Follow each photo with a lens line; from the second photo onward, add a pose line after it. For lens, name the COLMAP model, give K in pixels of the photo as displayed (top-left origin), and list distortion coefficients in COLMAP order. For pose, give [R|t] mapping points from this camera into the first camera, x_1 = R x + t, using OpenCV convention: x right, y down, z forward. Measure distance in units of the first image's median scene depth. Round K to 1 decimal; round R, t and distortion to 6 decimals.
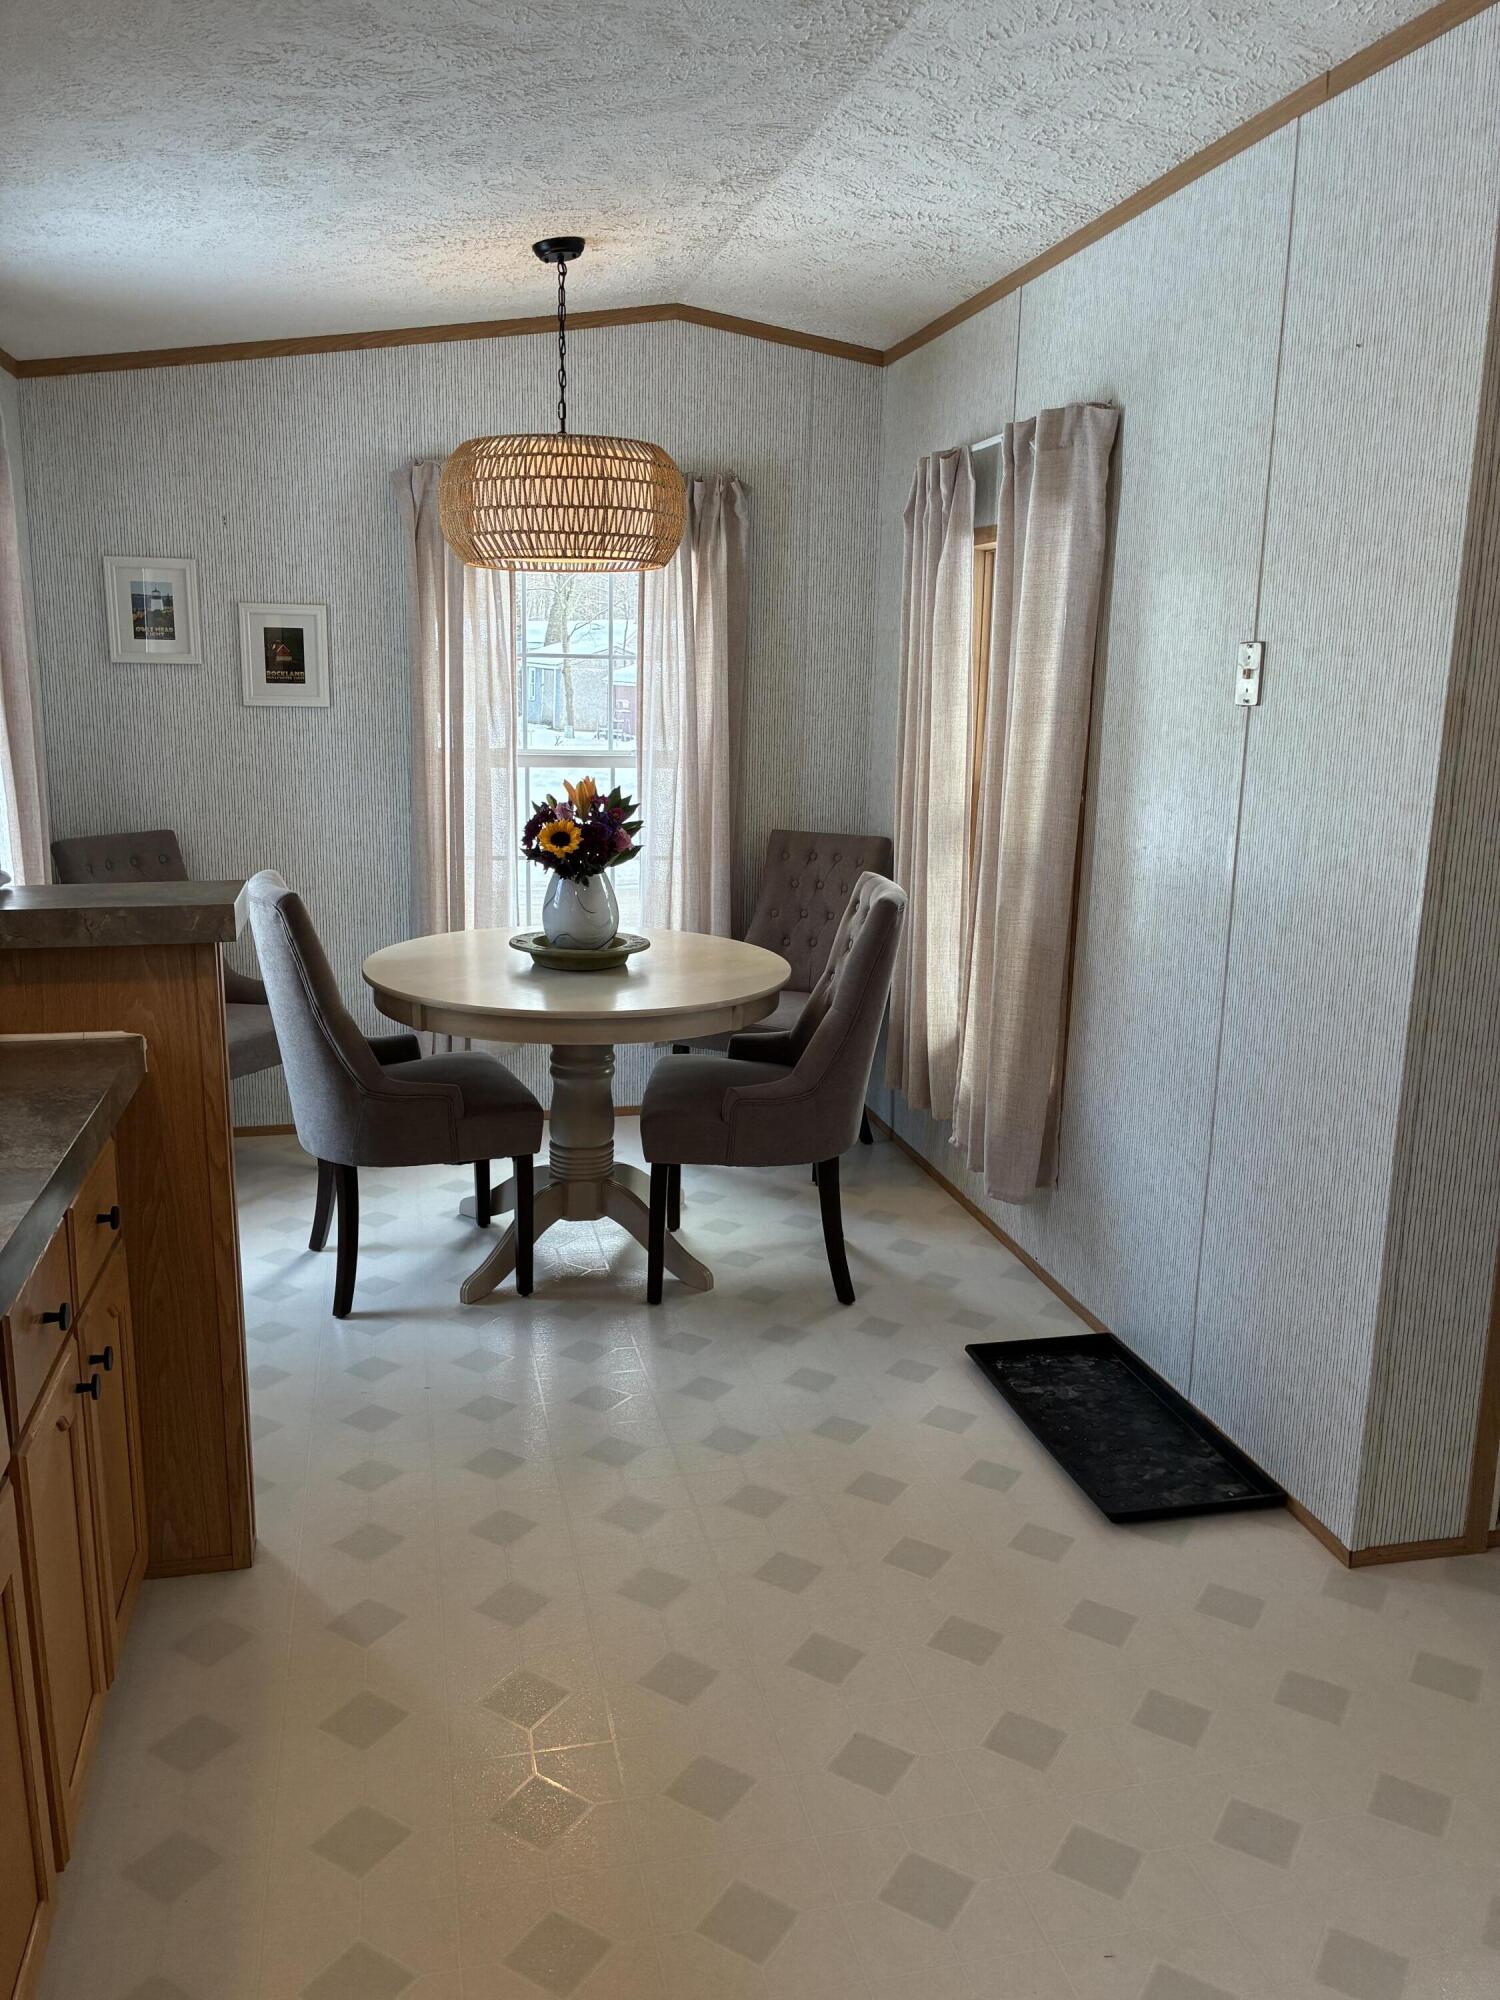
lens RADIAL K [[1515.5, 0, 722.2], [0, 1515.5, 992.5], [0, 0, 1]] dist [0.045327, -0.051814]
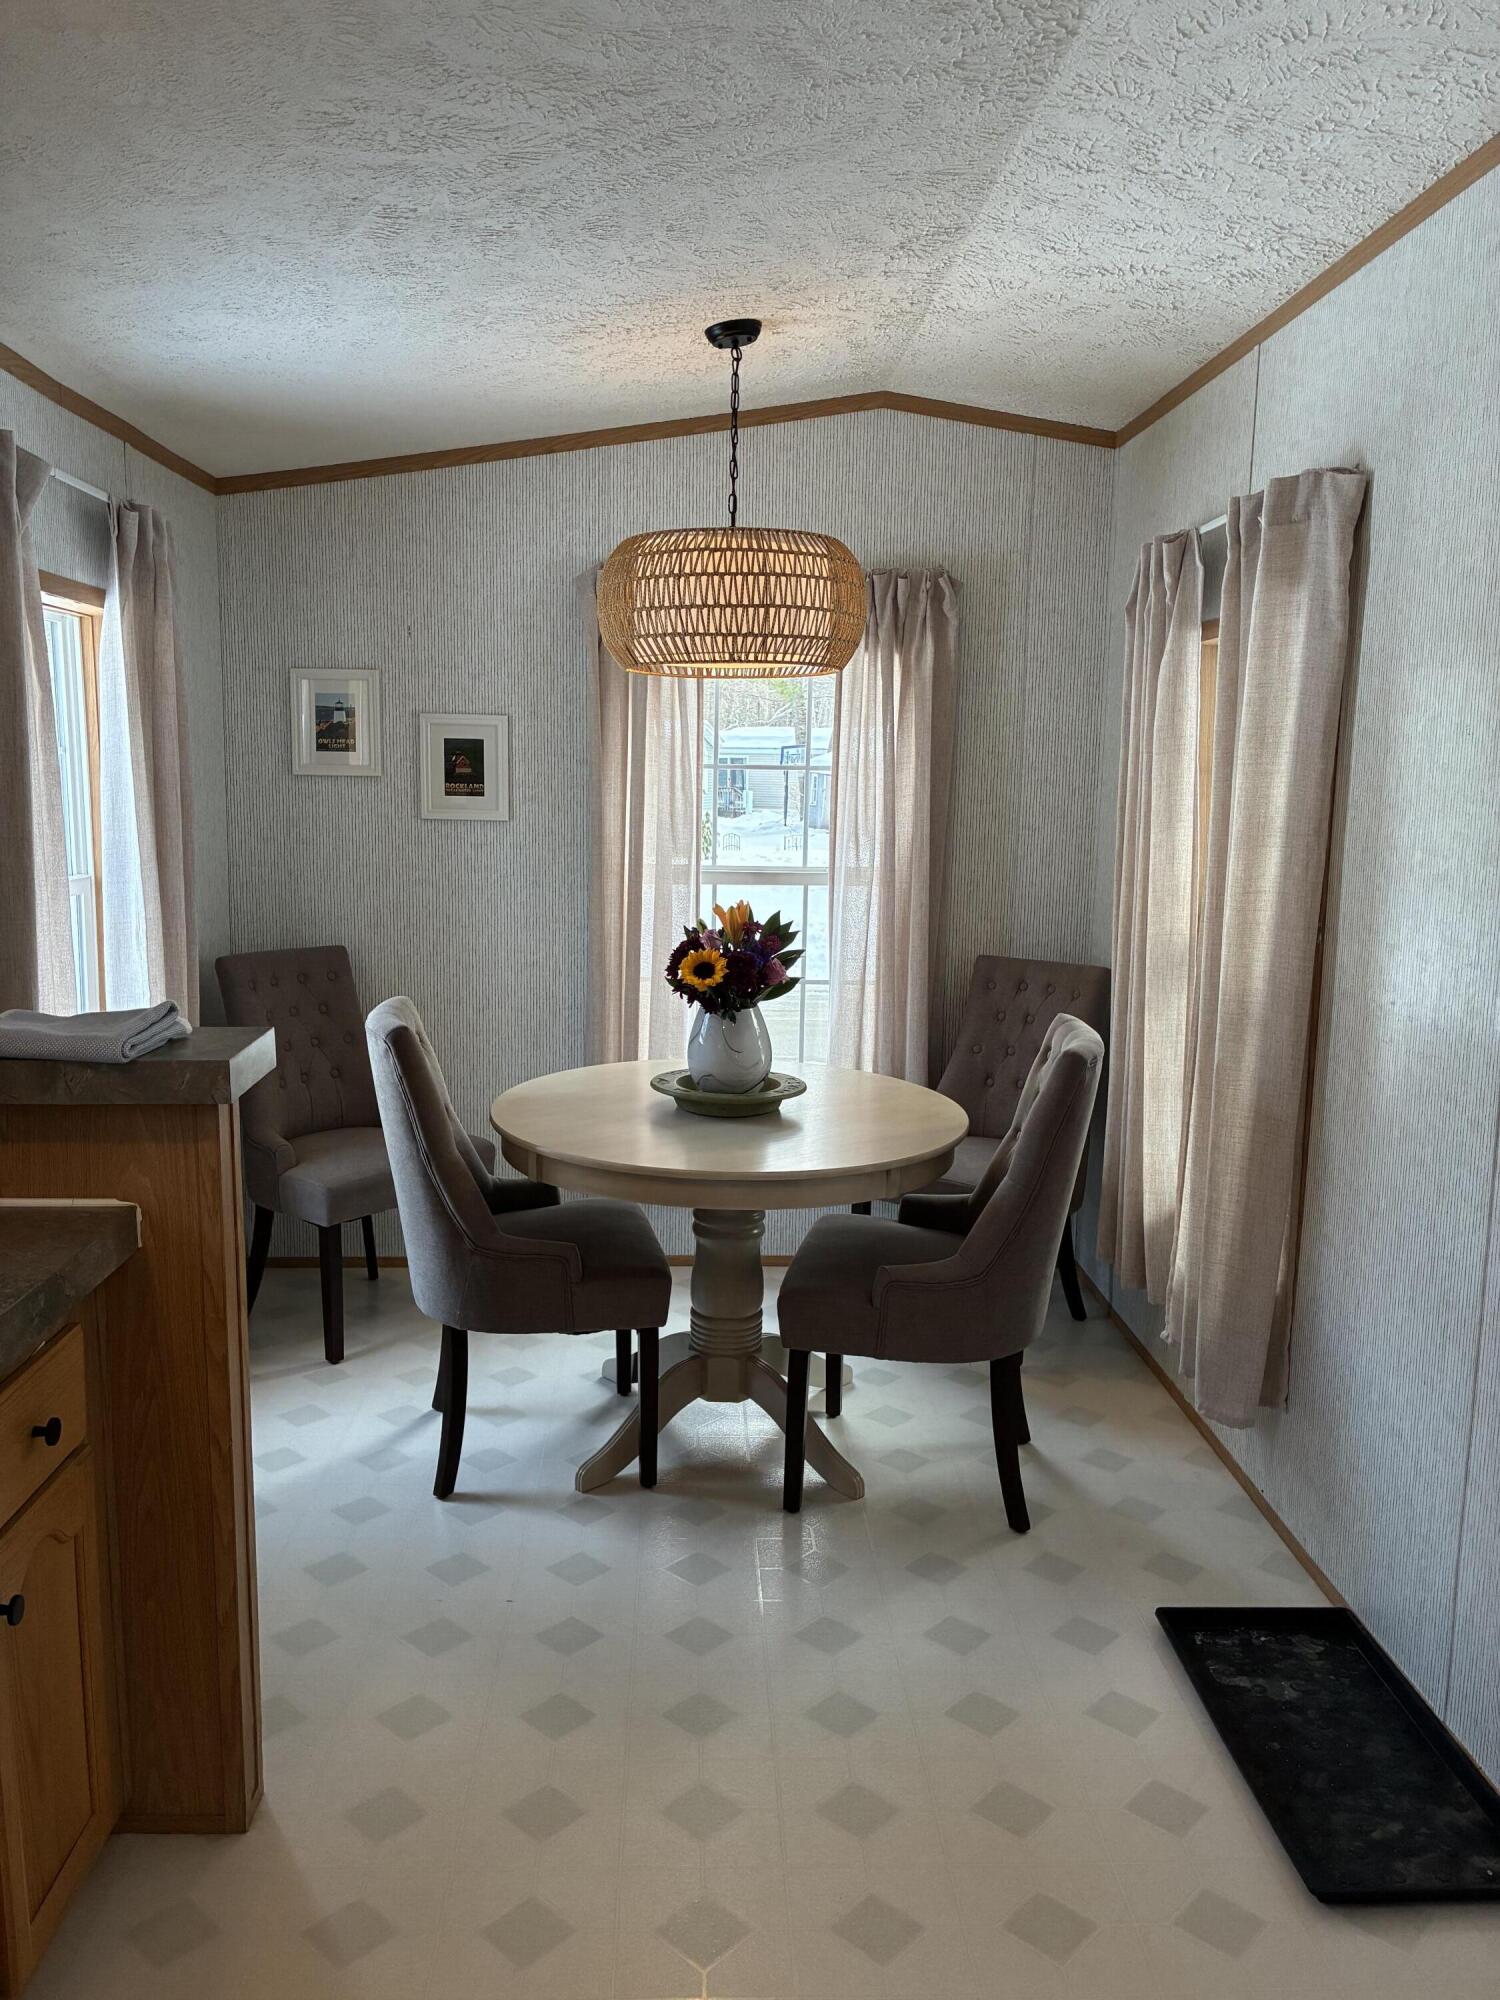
lens RADIAL K [[1515.5, 0, 722.2], [0, 1515.5, 992.5], [0, 0, 1]] dist [0.045327, -0.051814]
pose [[0.982592, 0.024792, -0.184116, 0.069103], [-0.036941, 0.997339, -0.062847, -0.032874], [0.182068, 0.068554, 0.980893, 0.128167]]
